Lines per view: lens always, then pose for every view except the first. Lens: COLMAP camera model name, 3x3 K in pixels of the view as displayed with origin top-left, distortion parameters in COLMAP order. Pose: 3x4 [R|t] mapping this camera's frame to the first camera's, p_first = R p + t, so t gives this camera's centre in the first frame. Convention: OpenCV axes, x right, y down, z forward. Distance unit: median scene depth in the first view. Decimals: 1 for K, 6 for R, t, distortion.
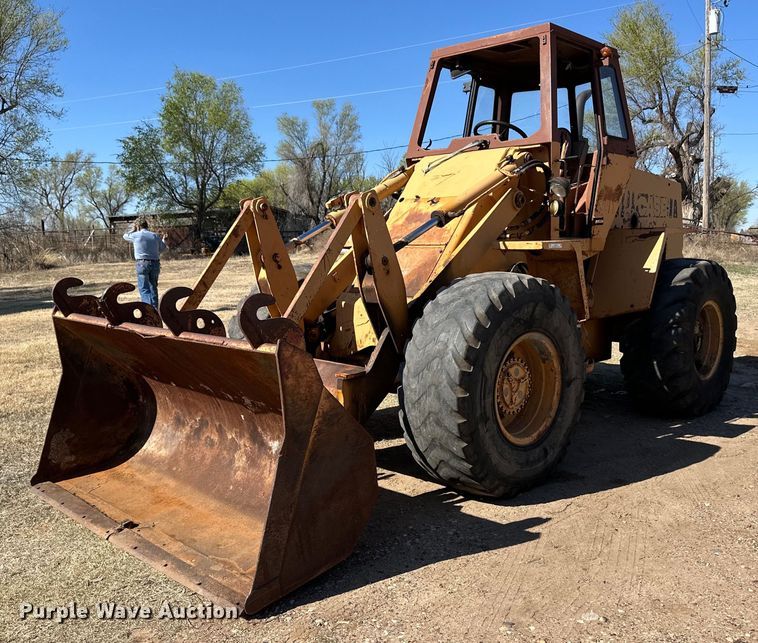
lens RADIAL K [[705.1, 0, 379.0], [0, 705.1, 321.5], [0, 0, 1]] dist [0.088598, -0.175972]
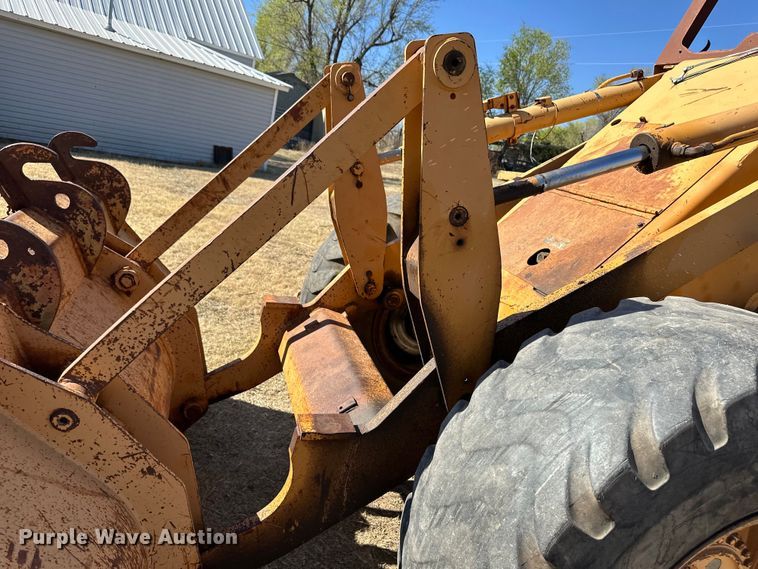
lens RADIAL K [[542.2, 0, 373.3], [0, 542.2, 284.5], [0, 0, 1]] dist [0.066870, -0.095520]
pose [[0.870092, 0.296078, -0.394054, 0.096384], [-0.254873, 0.954560, 0.154450, -0.076737], [0.421877, -0.033952, 0.906017, 0.617914]]
